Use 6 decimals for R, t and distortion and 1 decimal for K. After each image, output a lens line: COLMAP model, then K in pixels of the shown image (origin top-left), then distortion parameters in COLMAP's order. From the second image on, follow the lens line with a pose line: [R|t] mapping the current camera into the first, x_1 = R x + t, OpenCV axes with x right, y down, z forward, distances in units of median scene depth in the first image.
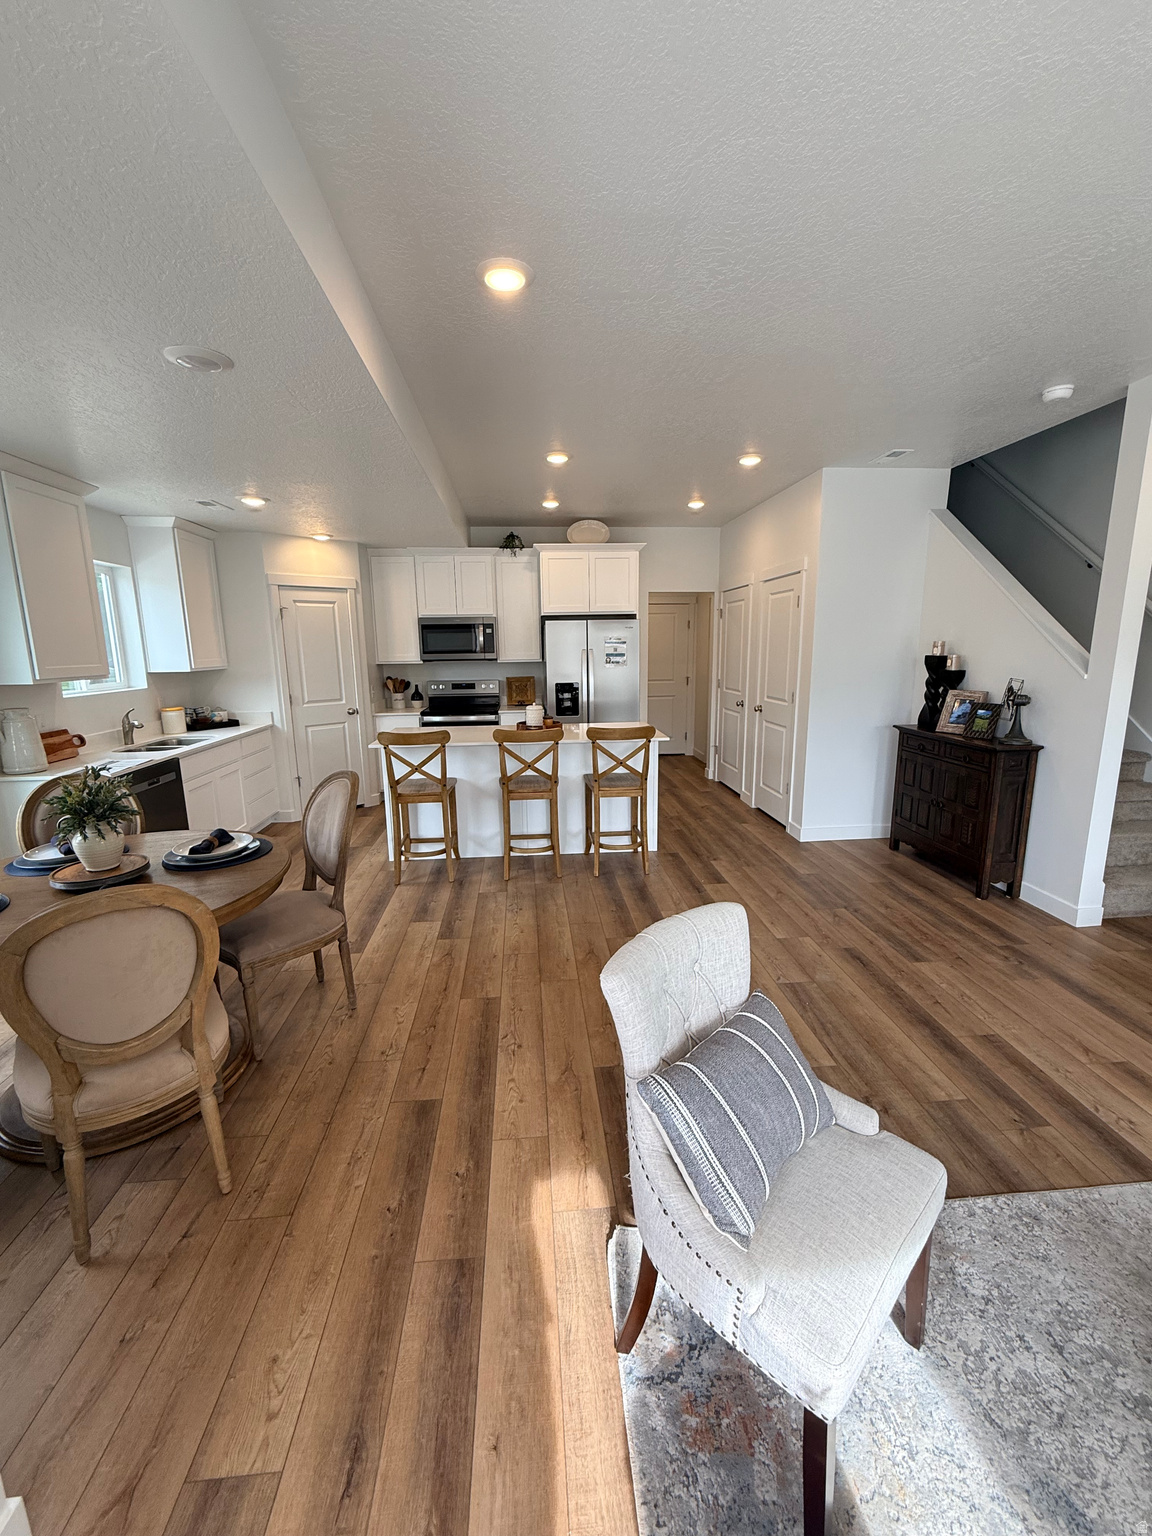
lens RADIAL K [[628.9, 0, 577.8], [0, 628.9, 767.2], [0, 0, 1]] dist [0.000451, 0.000223]
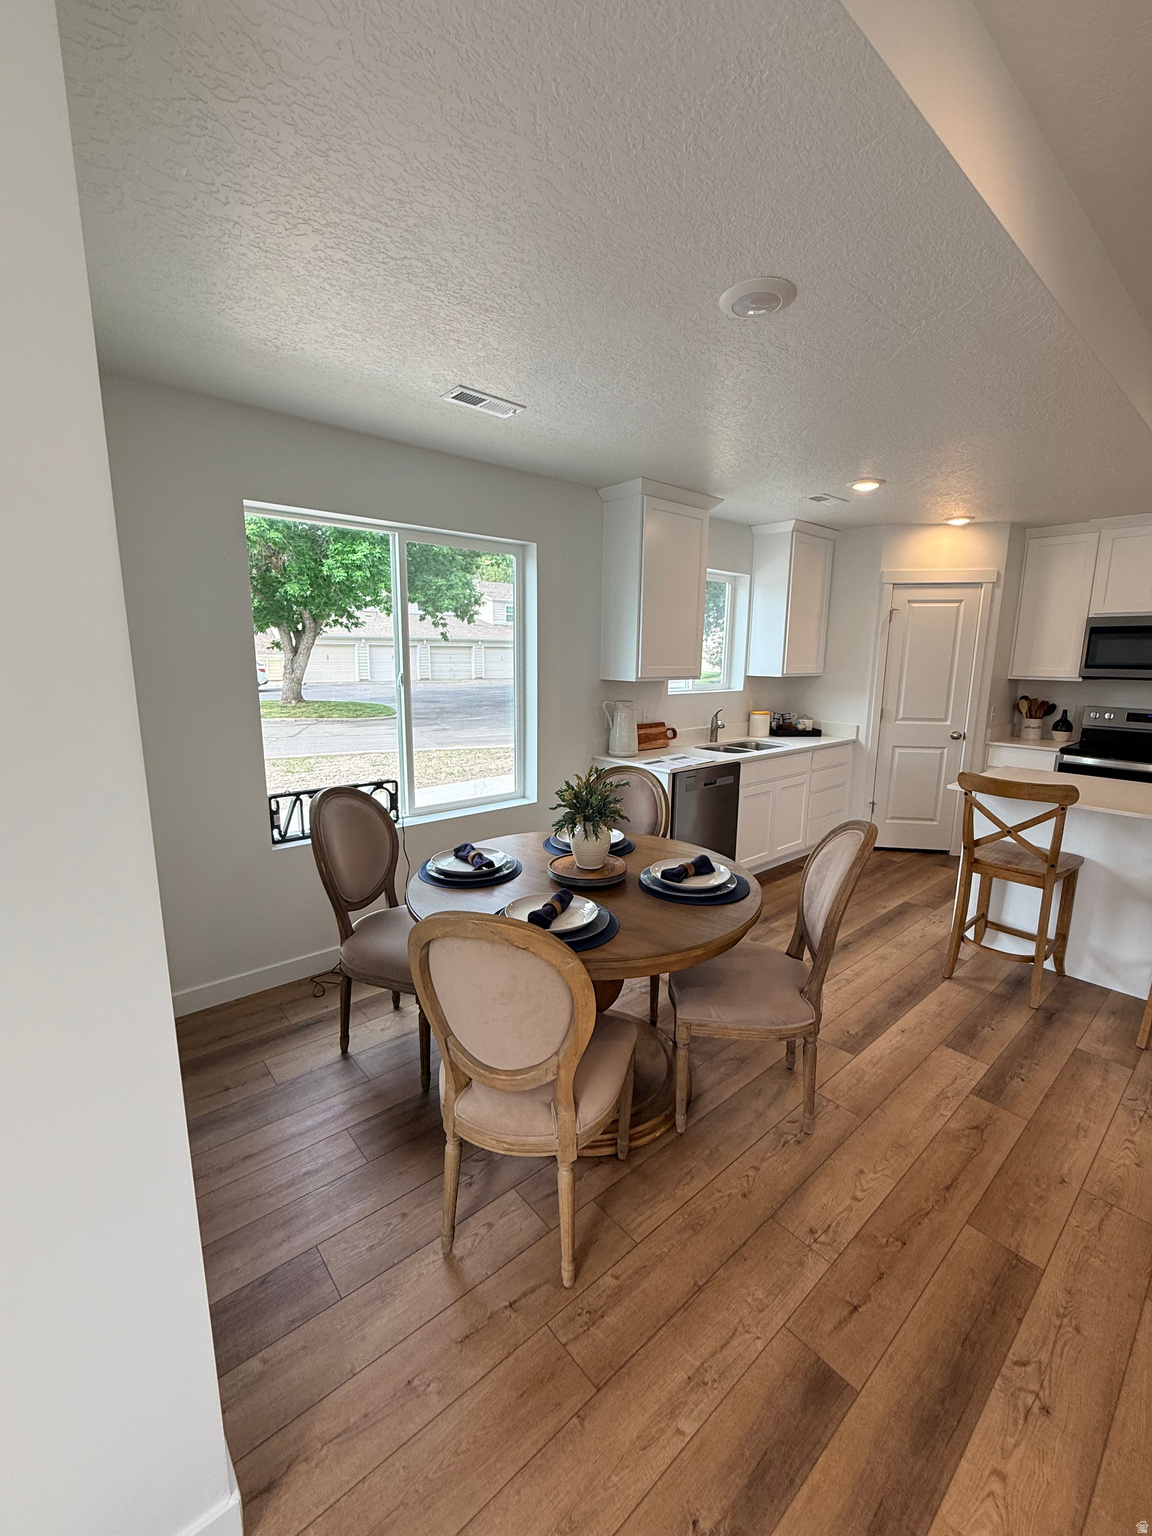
lens RADIAL K [[628.9, 0, 577.8], [0, 628.9, 767.2], [0, 0, 1]] dist [0.000451, 0.000223]
pose [[0.583867, 0.163560, -0.795203, 0.006396], [-0.173110, 0.982051, 0.074888, -0.036536], [0.793179, 0.093933, 0.601701, 0.193912]]
